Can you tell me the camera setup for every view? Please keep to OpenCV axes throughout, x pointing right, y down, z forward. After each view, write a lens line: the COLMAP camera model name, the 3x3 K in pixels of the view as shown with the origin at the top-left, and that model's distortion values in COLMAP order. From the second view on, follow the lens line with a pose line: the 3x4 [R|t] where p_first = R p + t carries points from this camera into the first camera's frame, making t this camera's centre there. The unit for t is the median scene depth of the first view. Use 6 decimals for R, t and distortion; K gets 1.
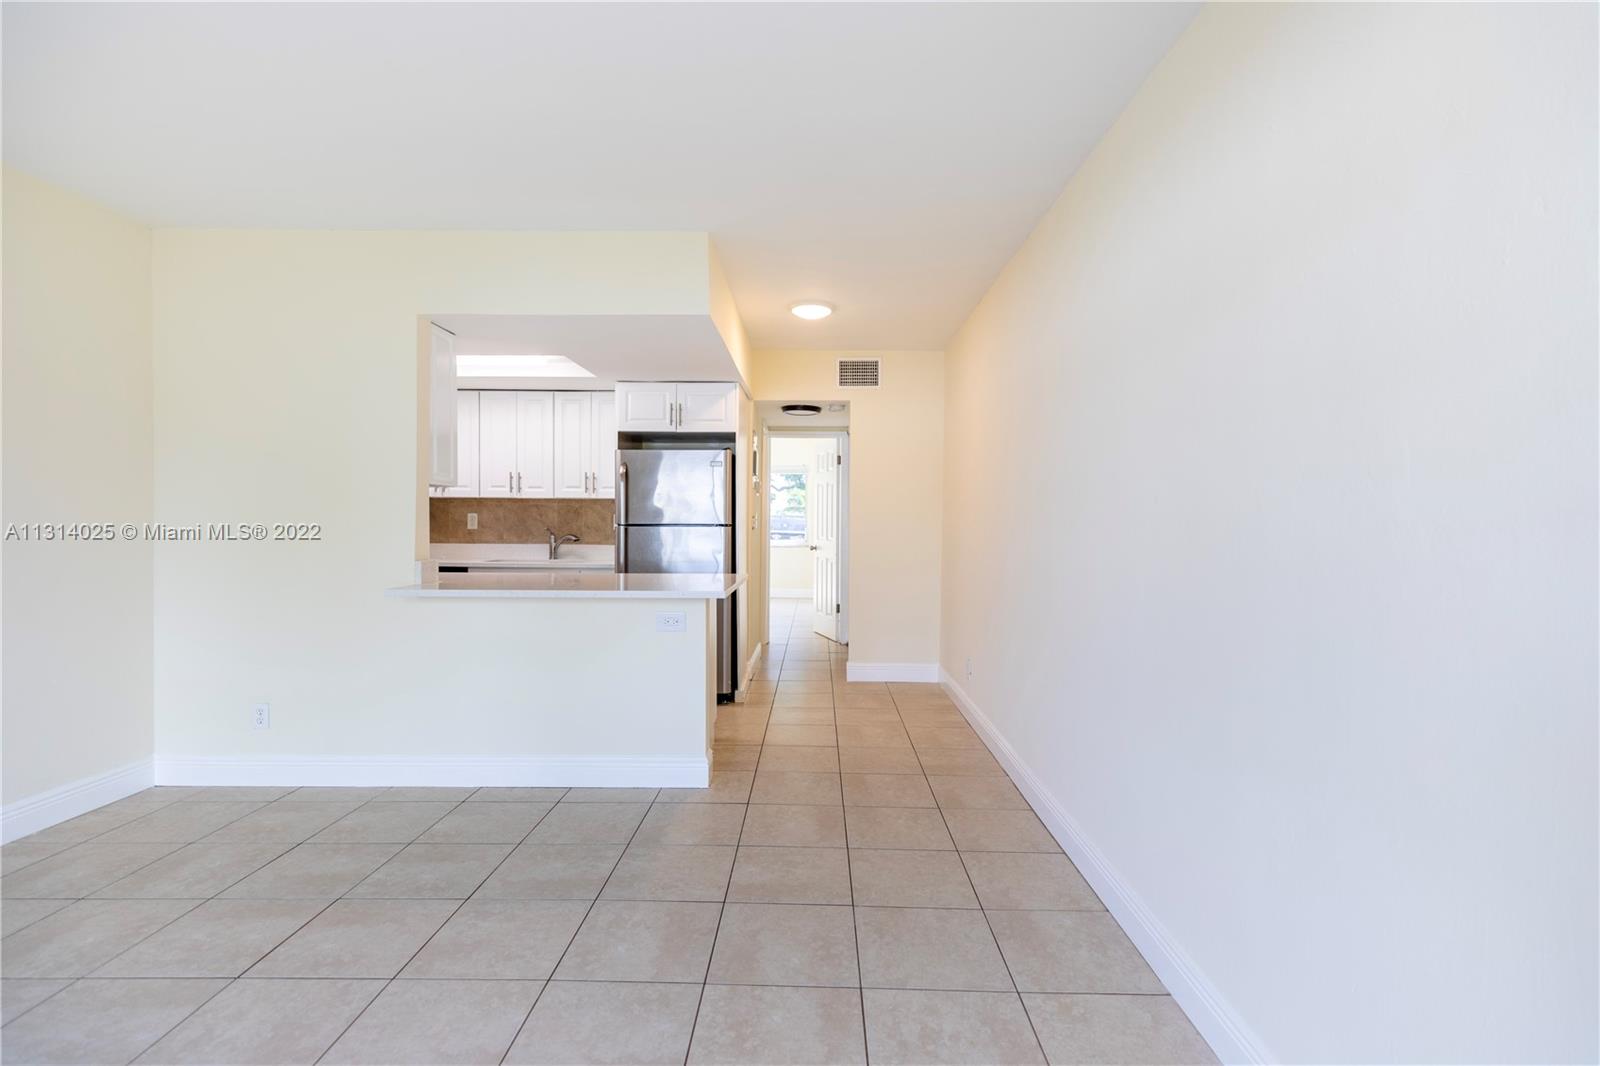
lens RADIAL K [[728.0, 0, 806.0], [0, 728.0, 525.8], [0, 0, 1]] dist [0.003925, -0.000185]
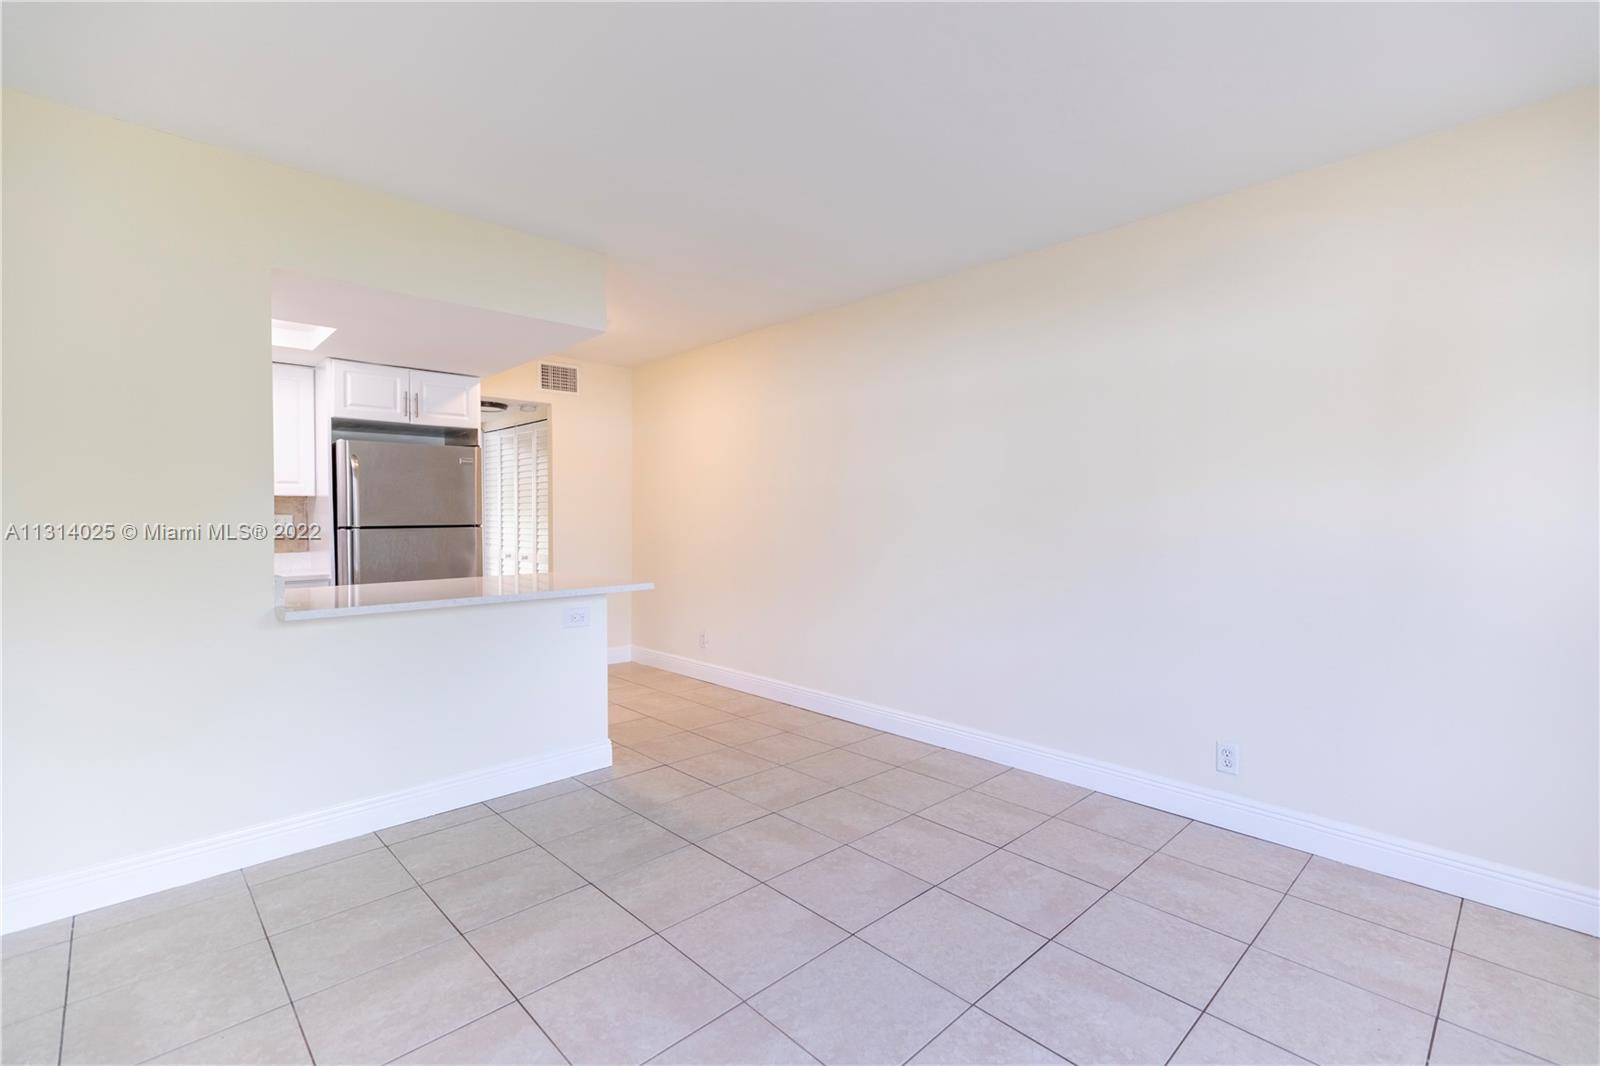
lens RADIAL K [[714.4, 0, 805.5], [0, 714.4, 526.0], [0, 0, 1]] dist [0.002155, 0.000128]
pose [[0.711650, -0.019455, 0.702265, -0.634520], [0.012830, 0.999810, 0.014696, -0.011783], [-0.702417, -0.001448, 0.711764, 0.028956]]
